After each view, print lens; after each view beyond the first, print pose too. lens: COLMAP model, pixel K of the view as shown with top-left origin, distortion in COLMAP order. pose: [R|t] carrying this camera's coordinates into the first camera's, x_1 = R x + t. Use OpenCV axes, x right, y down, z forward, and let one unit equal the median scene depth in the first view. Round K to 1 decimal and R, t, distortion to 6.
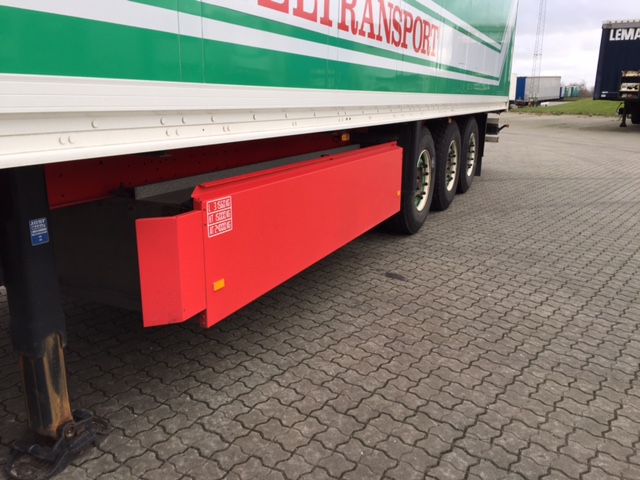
lens RADIAL K [[532.8, 0, 320.3], [0, 532.8, 218.5], [0, 0, 1]] dist [0.039908, -0.013089]
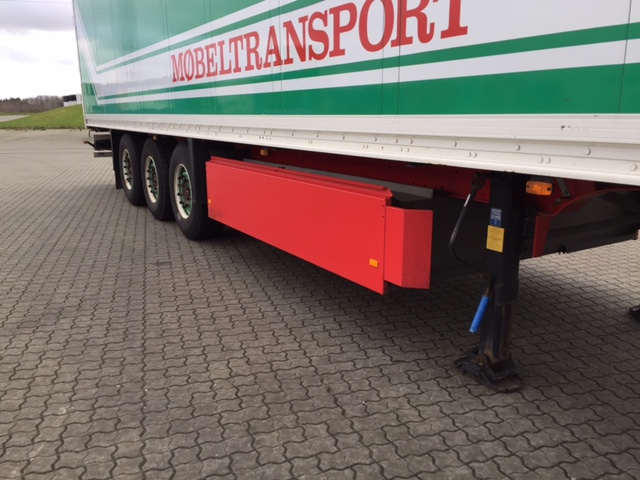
lens RADIAL K [[532.8, 0, 334.4], [0, 532.8, 242.6], [0, 0, 1]] dist [0.039908, -0.013089]
pose [[-0.530488, 0.163290, -0.831817, 0.985841], [-0.218109, 0.921942, 0.320080, -0.357733], [0.819153, 0.351225, -0.453464, 1.650703]]
